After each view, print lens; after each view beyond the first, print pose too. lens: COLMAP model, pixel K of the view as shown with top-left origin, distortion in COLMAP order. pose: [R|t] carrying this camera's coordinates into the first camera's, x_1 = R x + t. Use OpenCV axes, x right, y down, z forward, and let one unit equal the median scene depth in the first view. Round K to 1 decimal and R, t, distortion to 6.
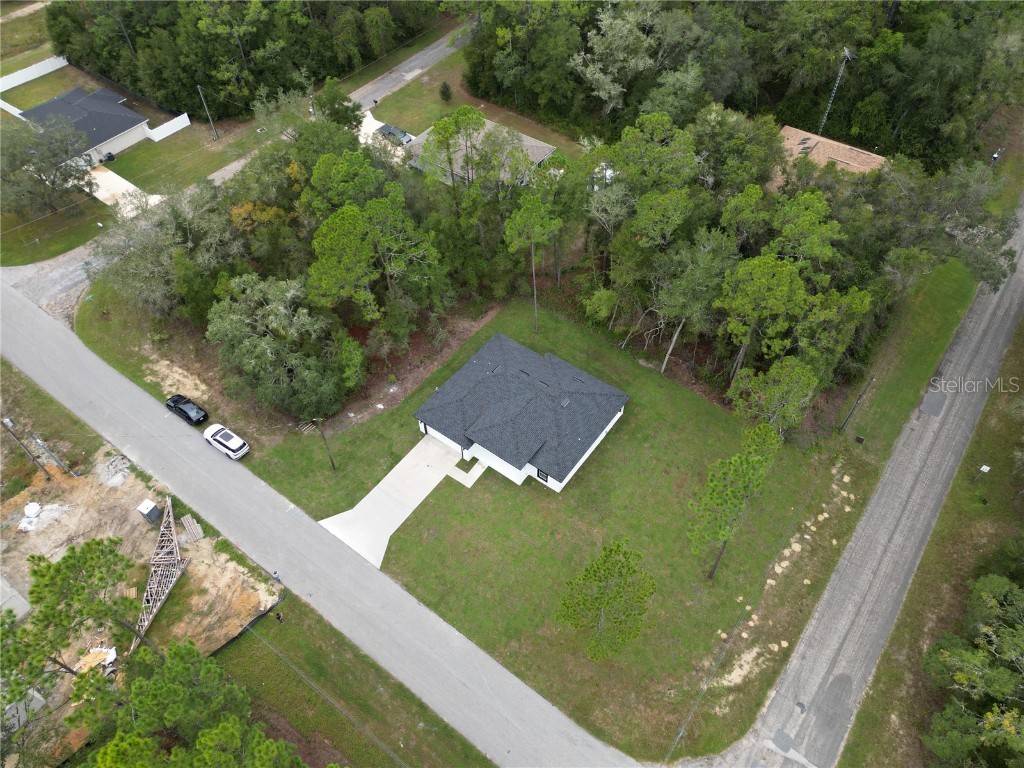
lens RADIAL K [[716.0, 0, 513.8], [0, 716.0, 381.9], [0, 0, 1]] dist [0.077794, -0.075661]
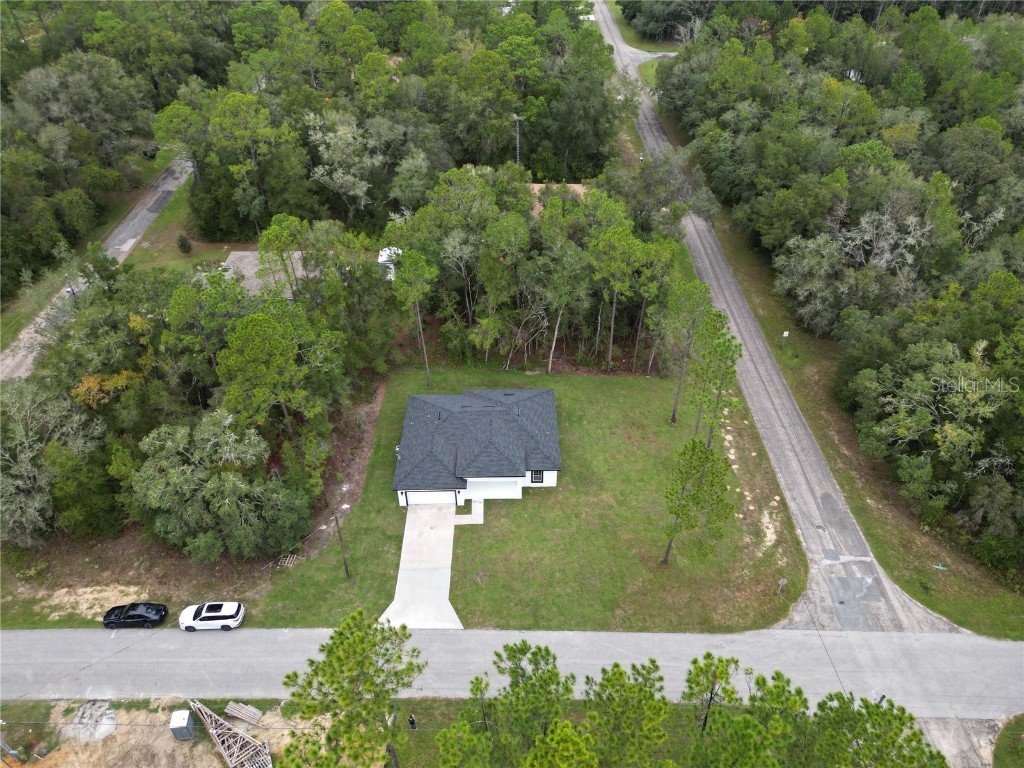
lens RADIAL K [[716.0, 0, 513.8], [0, 716.0, 381.9], [0, 0, 1]] dist [0.077794, -0.075661]
pose [[0.799584, -0.377078, 0.467415, -0.420645], [0.464960, 0.881298, -0.084414, 0.078082], [-0.380102, 0.284825, 0.879998, 0.044381]]
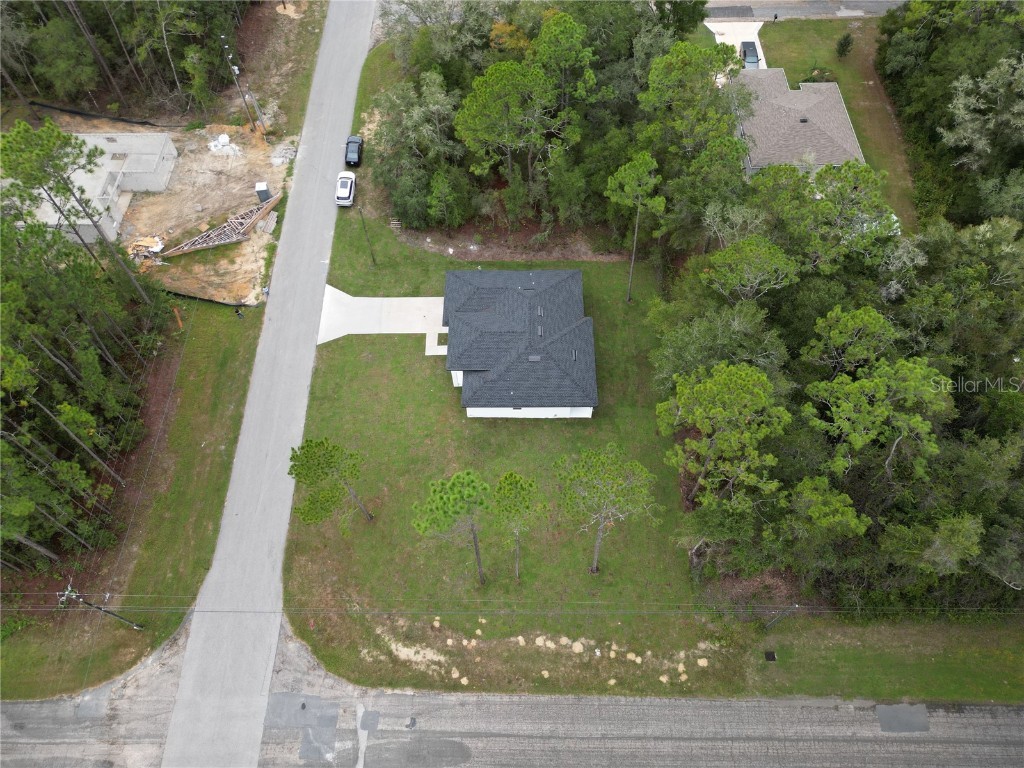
lens RADIAL K [[716.0, 0, 513.8], [0, 716.0, 381.9], [0, 0, 1]] dist [0.077794, -0.075661]
pose [[0.591002, 0.686171, -0.424130, 0.485897], [-0.617802, 0.723091, 0.308968, -0.227251], [0.518689, 0.079428, 0.851265, 0.176629]]
